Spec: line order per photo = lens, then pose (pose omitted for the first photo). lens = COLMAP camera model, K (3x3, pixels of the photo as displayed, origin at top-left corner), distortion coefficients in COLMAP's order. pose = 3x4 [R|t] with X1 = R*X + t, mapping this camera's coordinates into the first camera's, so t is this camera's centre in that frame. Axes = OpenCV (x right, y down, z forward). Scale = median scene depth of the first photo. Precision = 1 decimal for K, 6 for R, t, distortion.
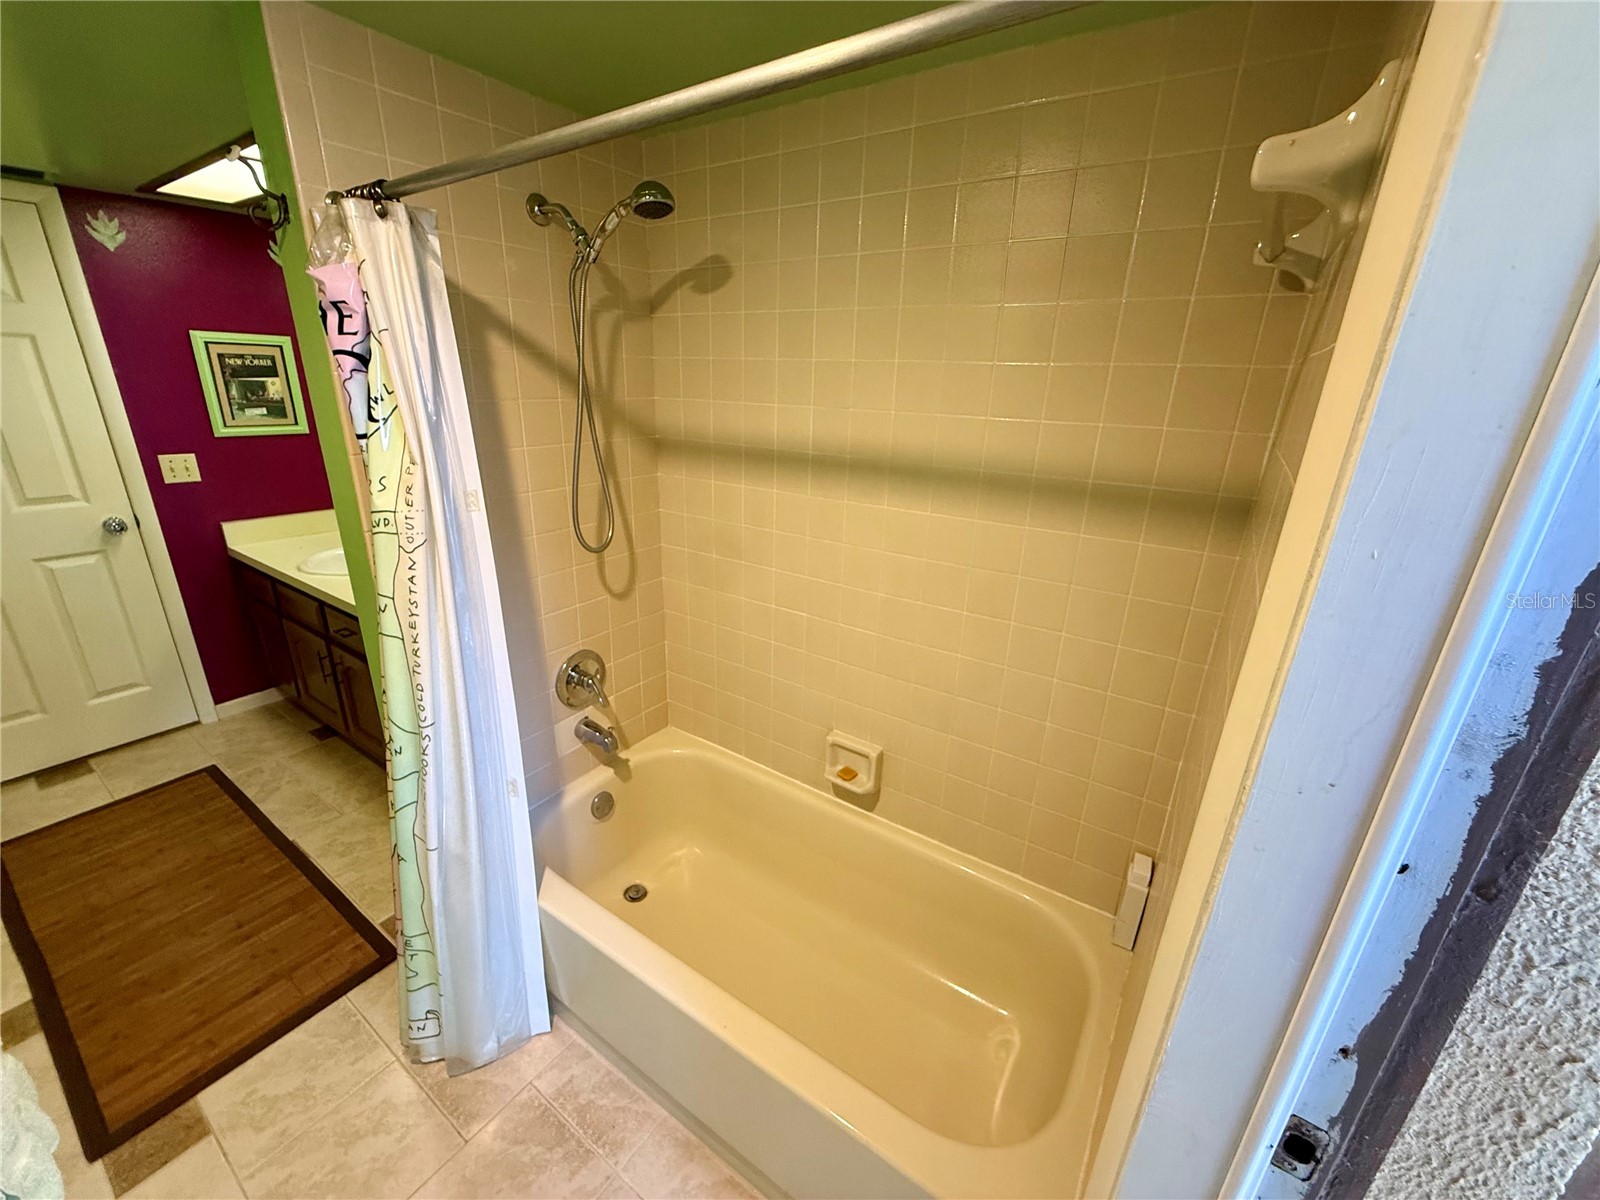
lens RADIAL K [[638.0, 0, 791.6], [0, 638.0, 599.3], [0, 0, 1]] dist [-0.000817, 0.000003]
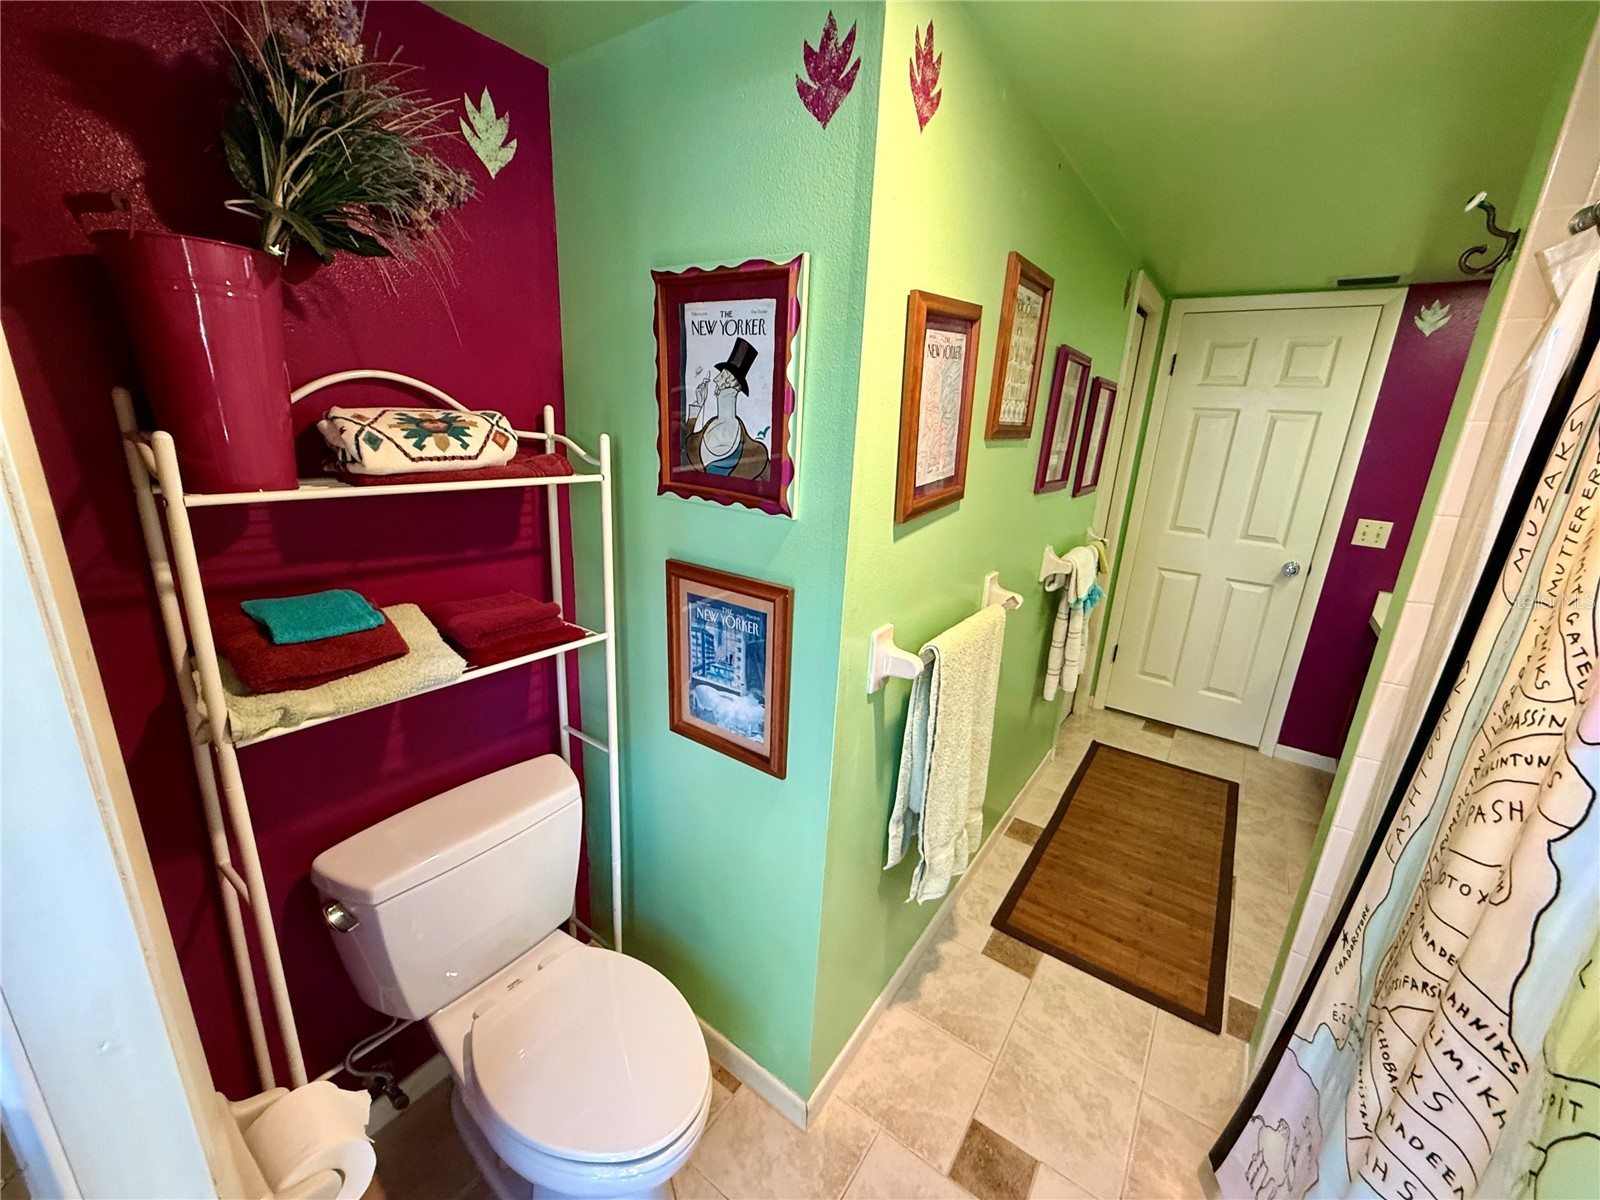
lens RADIAL K [[634.2, 0, 795.2], [0, 634.2, 600.1], [0, 0, 1]] dist [-0.001279, 0.000338]
pose [[-0.018071, 0.250762, -0.967880, 0.094690], [-0.376589, 0.895040, 0.238922, 0.000673], [0.926204, 0.368810, 0.078260, 0.081539]]
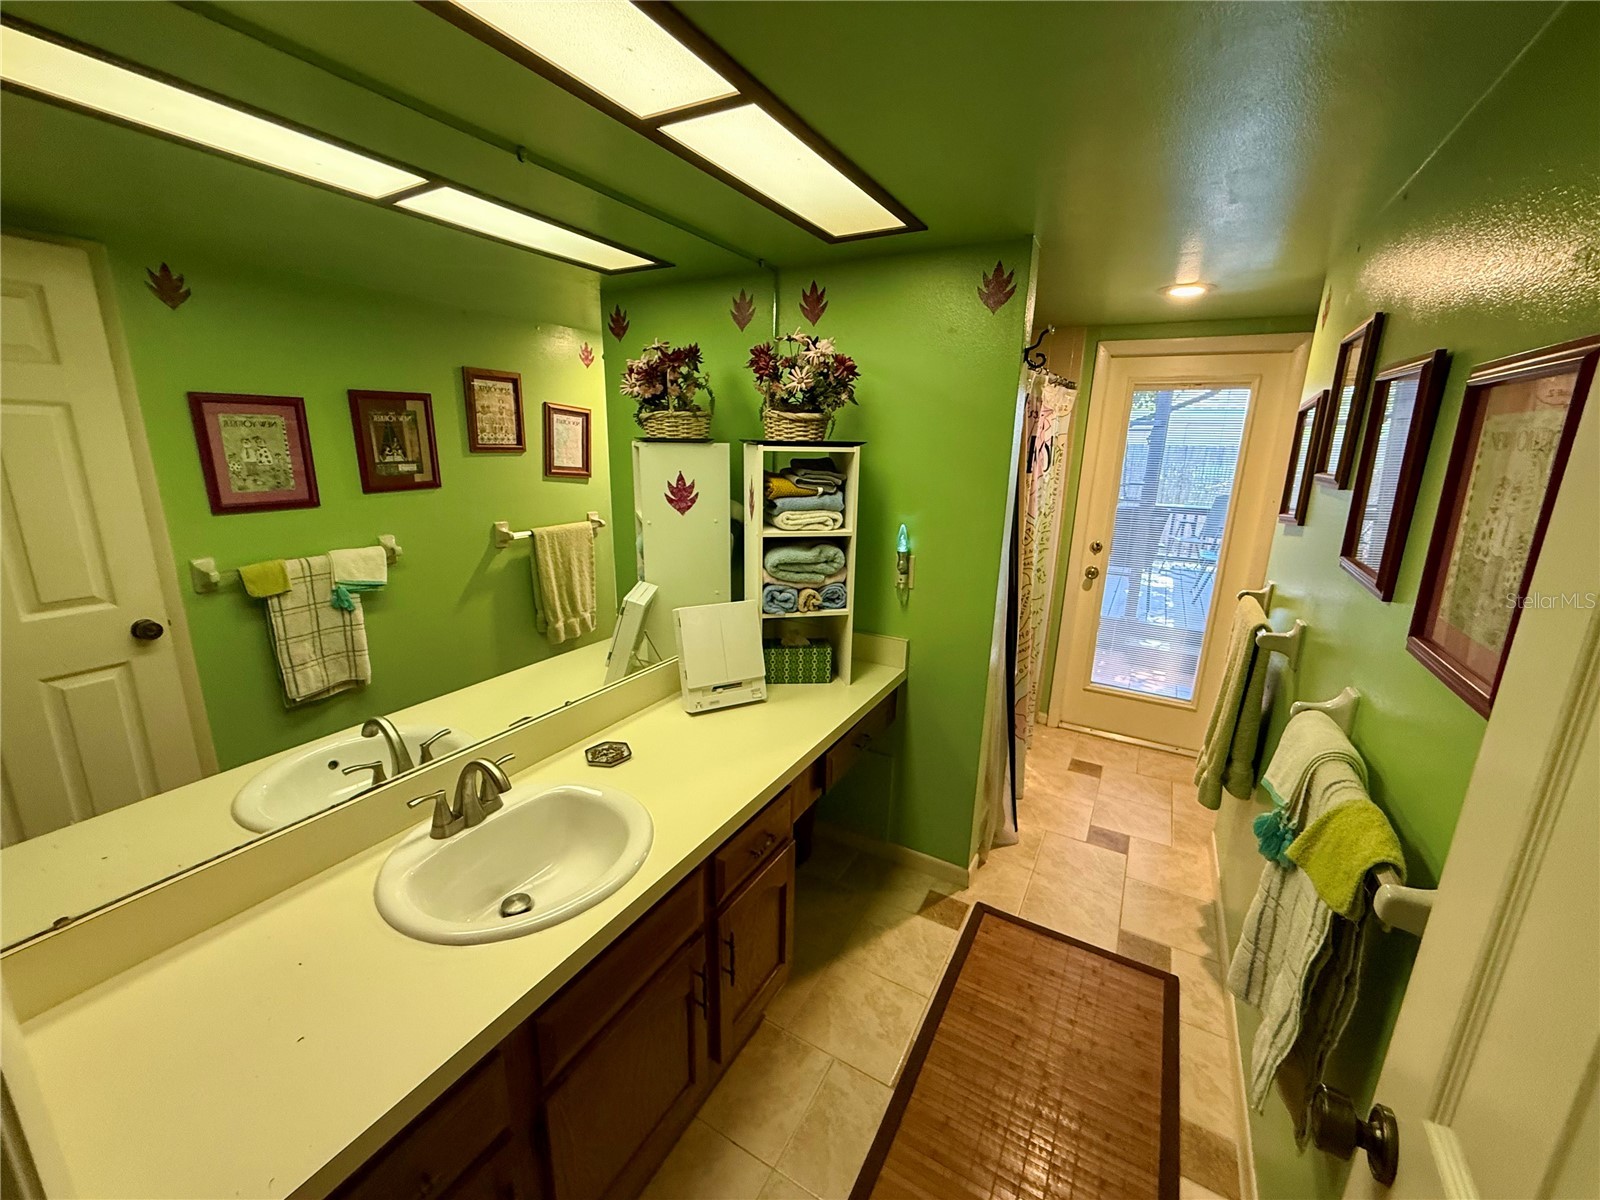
lens RADIAL K [[634.2, 0, 795.2], [0, 634.2, 600.1], [0, 0, 1]] dist [-0.001279, 0.000338]
pose [[-0.087467, -0.274446, 0.957616, -1.131546], [0.306982, 0.907091, 0.288006, -0.313422], [-0.947687, 0.319162, 0.004909, 0.801102]]
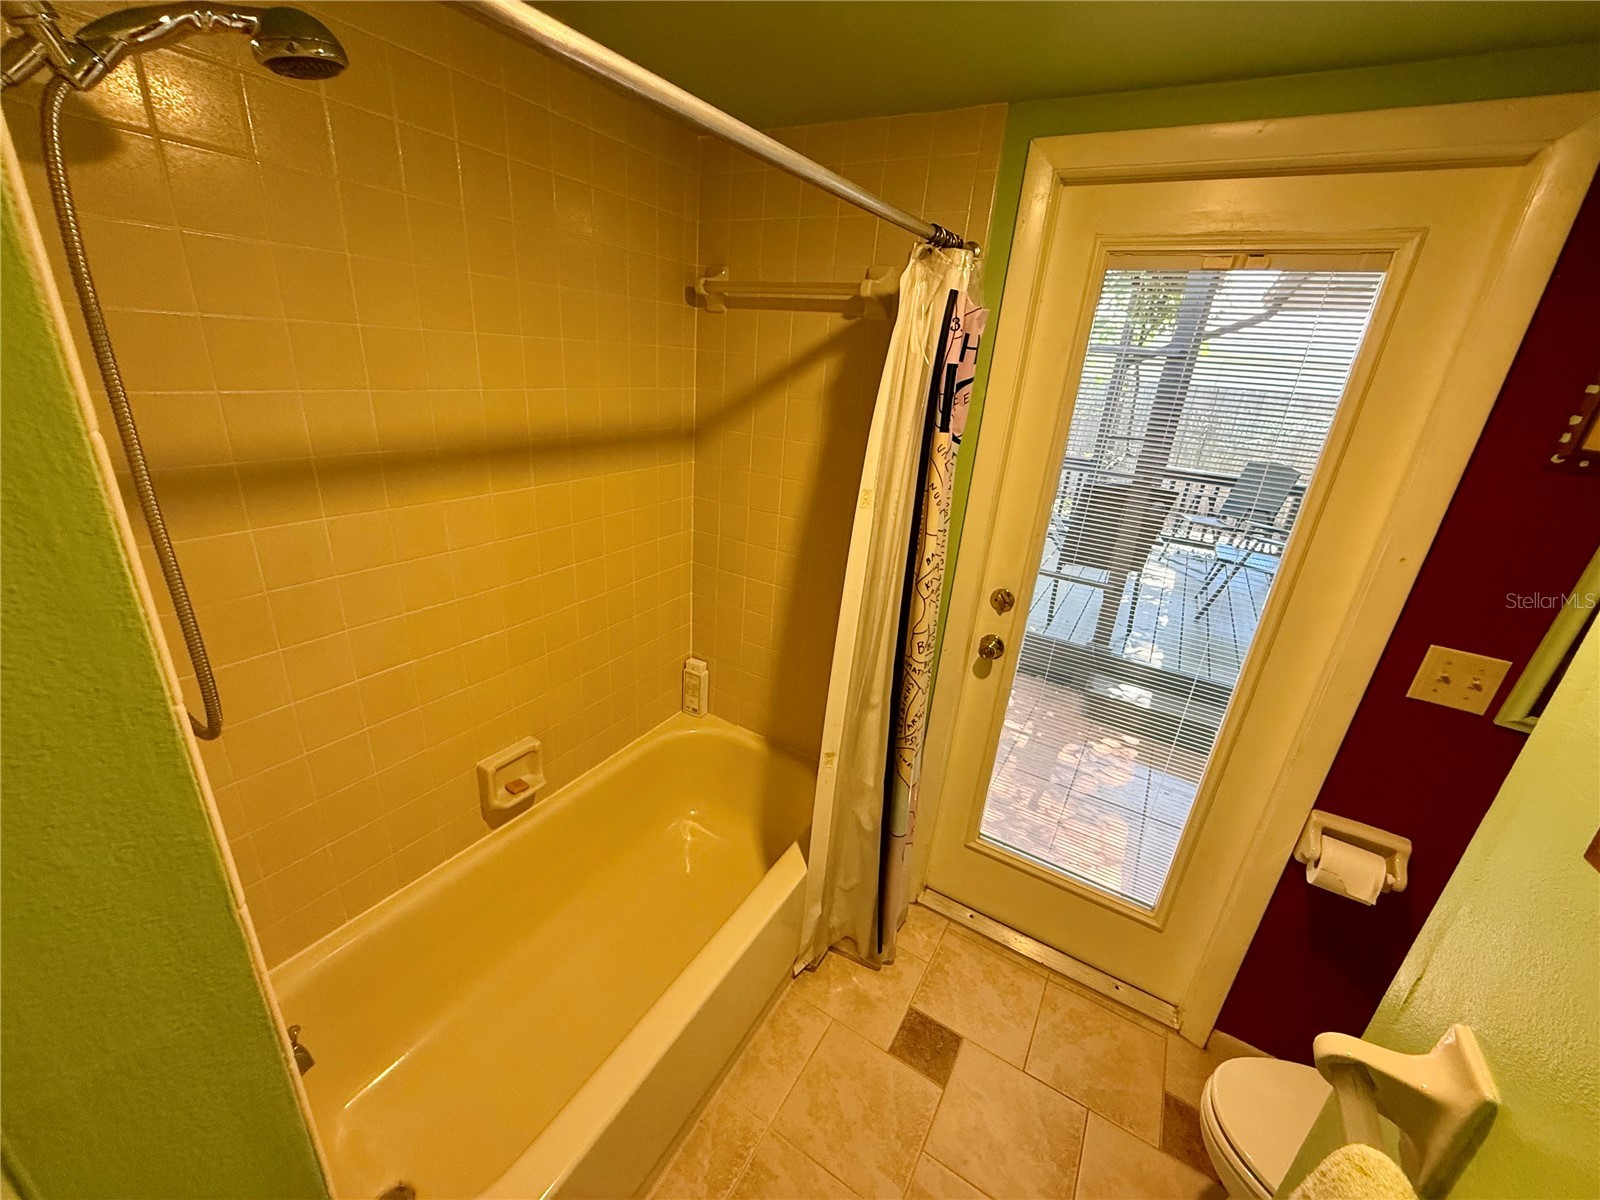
lens RADIAL K [[634.2, 0, 795.2], [0, 634.2, 600.1], [0, 0, 1]] dist [-0.001279, 0.000338]
pose [[-0.059506, -0.388835, 0.919384, -0.456096], [0.260607, 0.883024, 0.390325, -0.147158], [-0.963609, 0.262824, 0.048788, 0.334044]]
